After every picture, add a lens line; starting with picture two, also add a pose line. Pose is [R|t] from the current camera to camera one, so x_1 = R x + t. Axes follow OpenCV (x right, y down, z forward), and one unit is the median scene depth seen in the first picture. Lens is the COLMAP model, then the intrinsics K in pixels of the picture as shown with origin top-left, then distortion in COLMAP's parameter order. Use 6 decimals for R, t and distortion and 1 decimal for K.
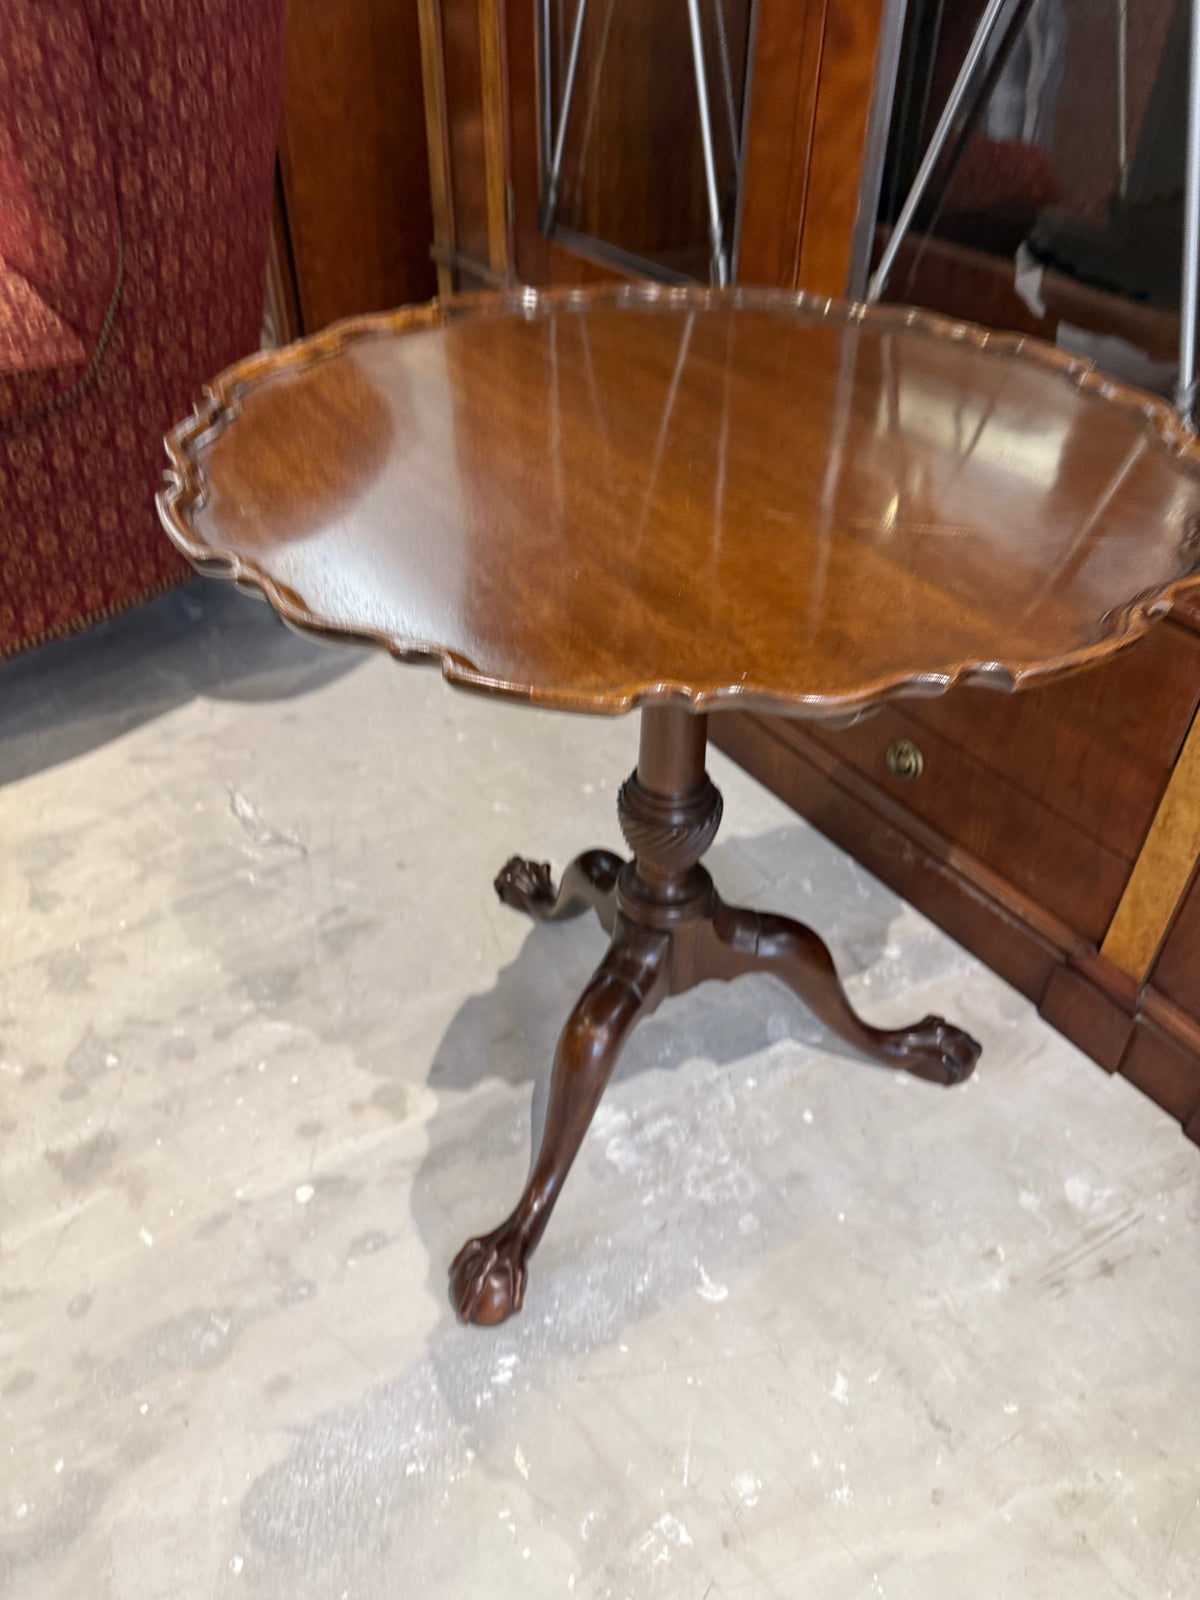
lens RADIAL K [[1144.1, 0, 600.0], [0, 1144.1, 800.0], [0, 0, 1]] dist [-0.002874, -0.005416]
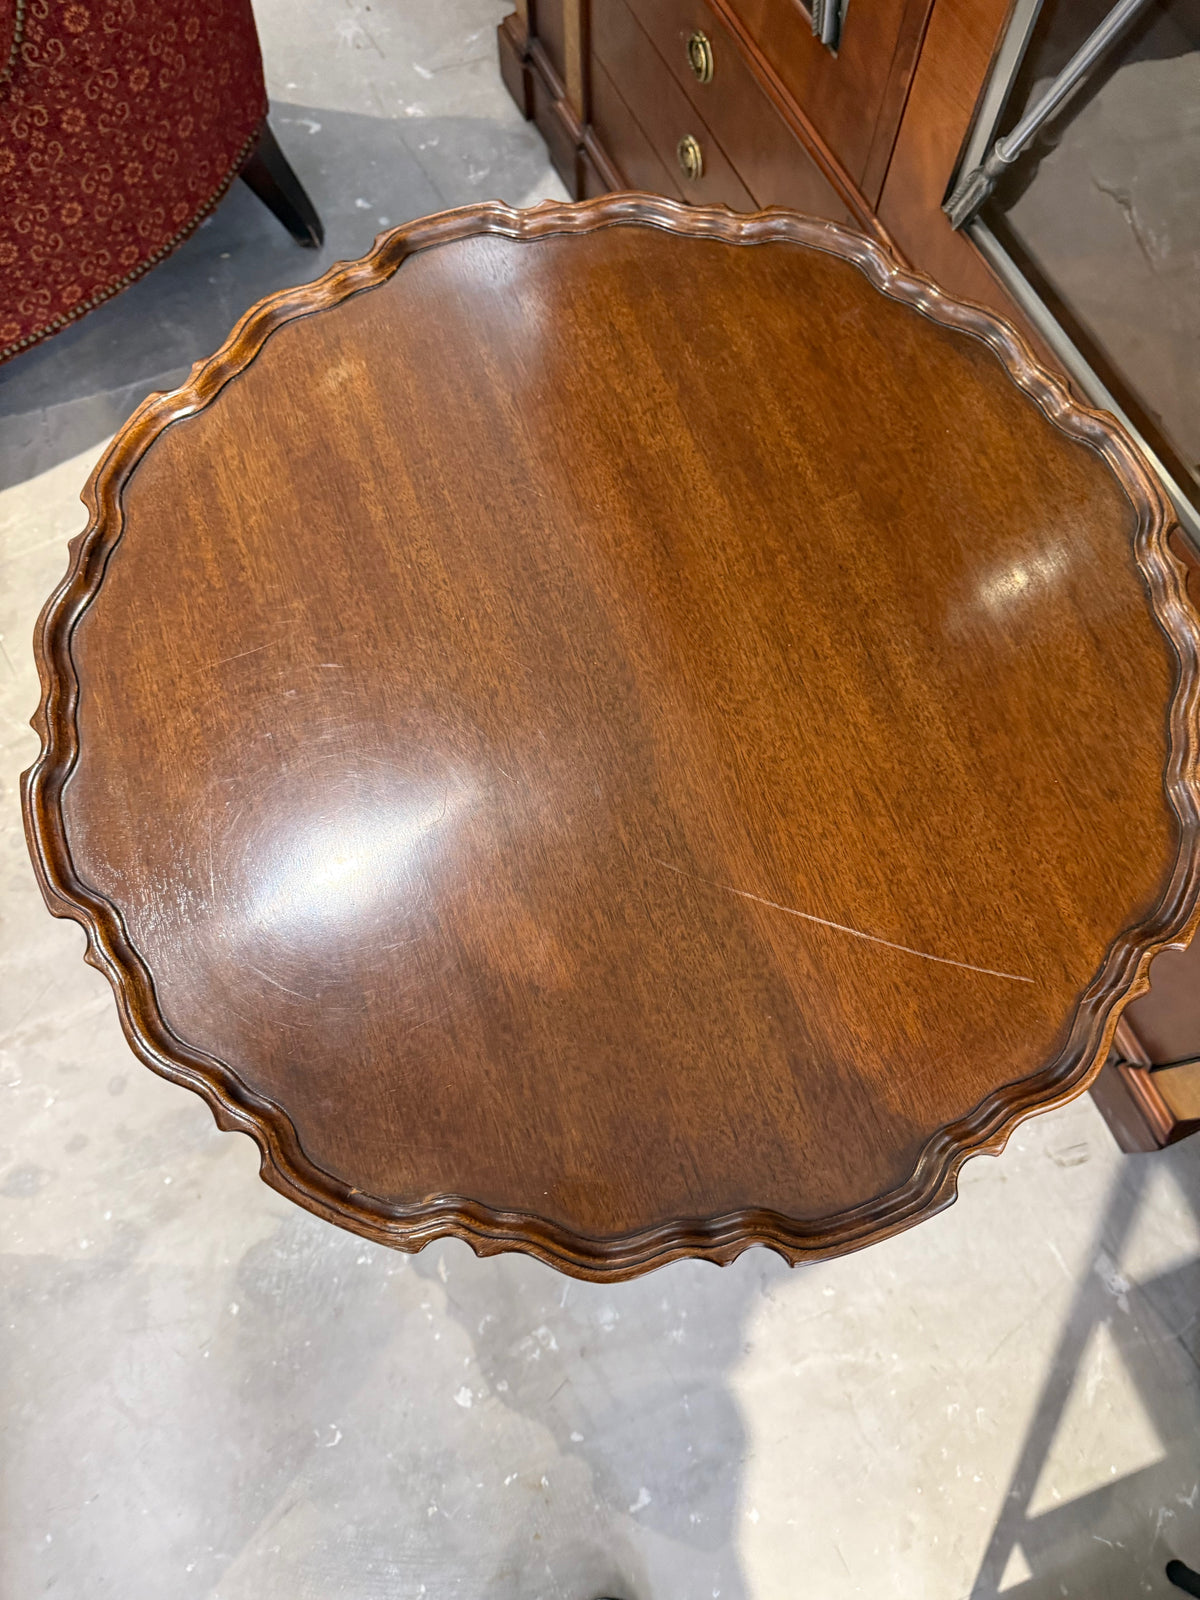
lens RADIAL K [[1149.4, 0, 585.6], [0, 1149.4, 801.3], [0, 0, 1]] dist [-0.009309, 0.001253]
pose [[0.987493, 0.138916, -0.074560, 0.100220], [-0.078794, 0.844462, 0.529789, -0.504948], [0.136559, -0.517288, 0.844846, 0.153077]]
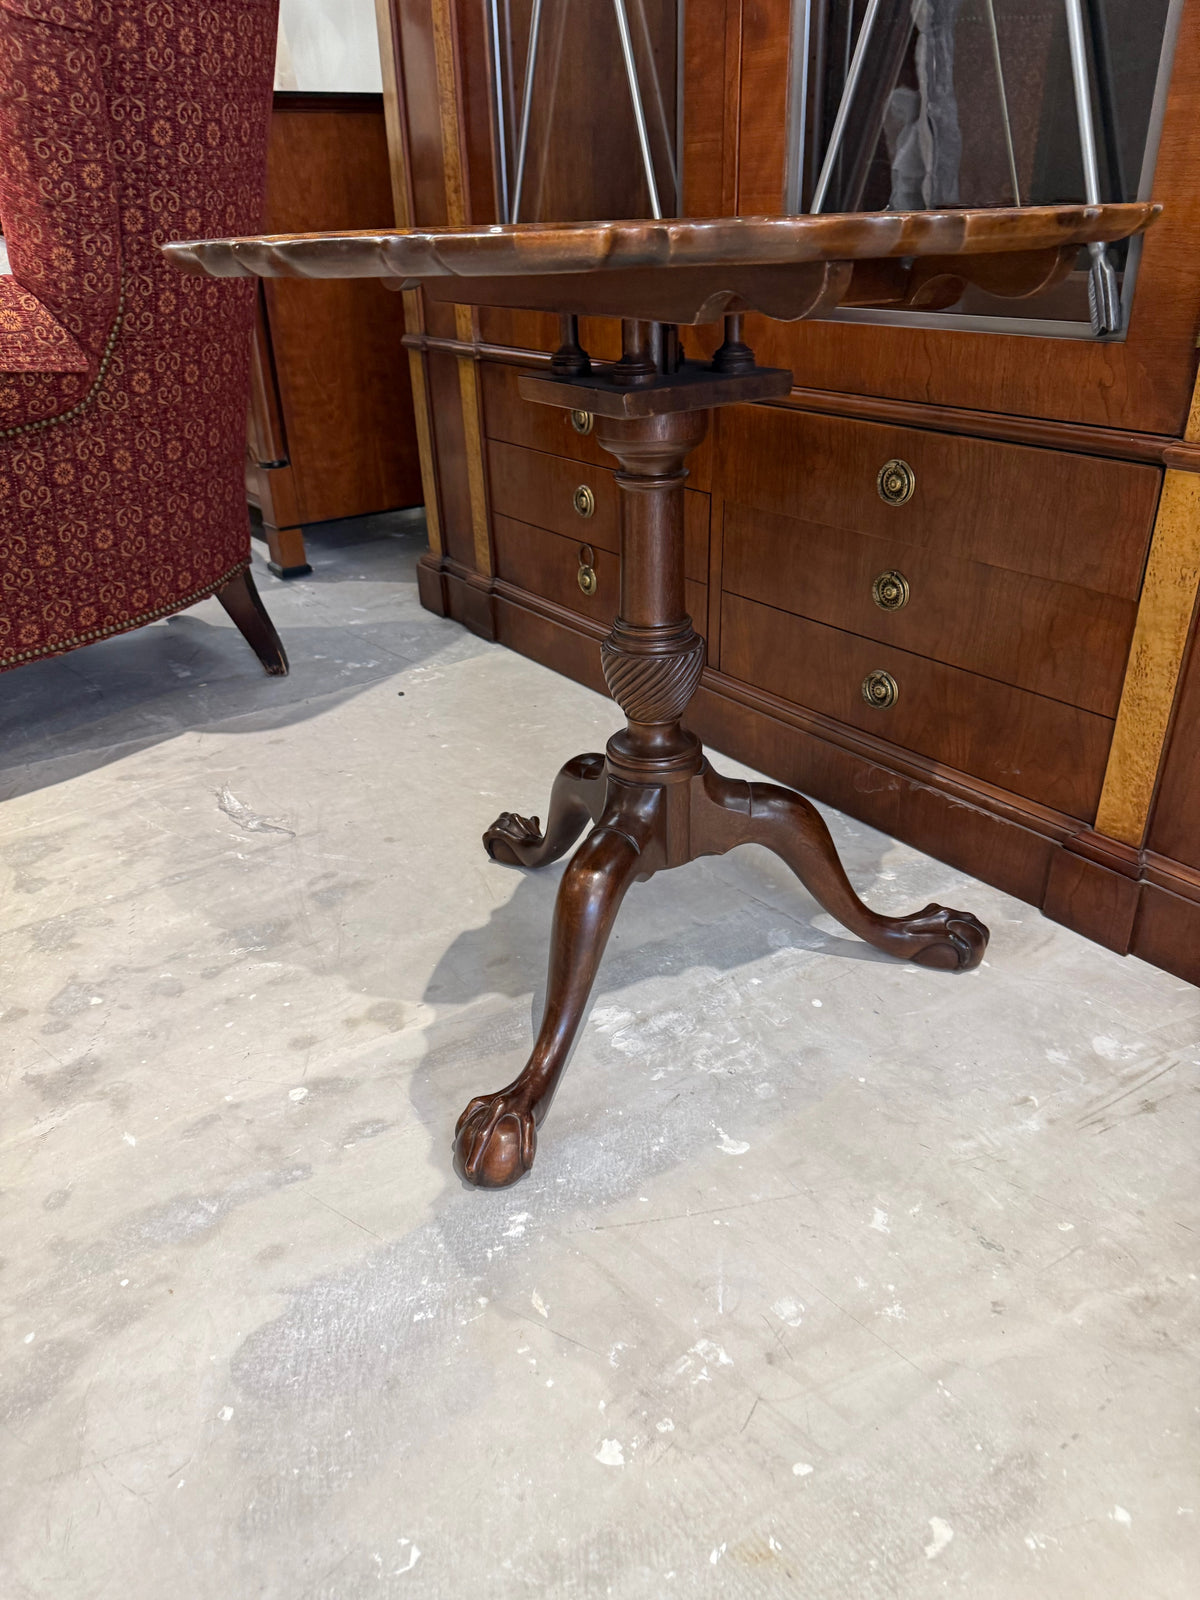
lens RADIAL K [[1131.2, 0, 582.8], [0, 1131.2, 802.0], [0, 0, 1]] dist [0.021413, -0.032805]
pose [[0.998452, -0.054799, 0.009564, -0.017729], [0.055614, 0.979581, -0.193205, 0.309504], [0.001219, 0.193437, 0.981112, 0.028848]]
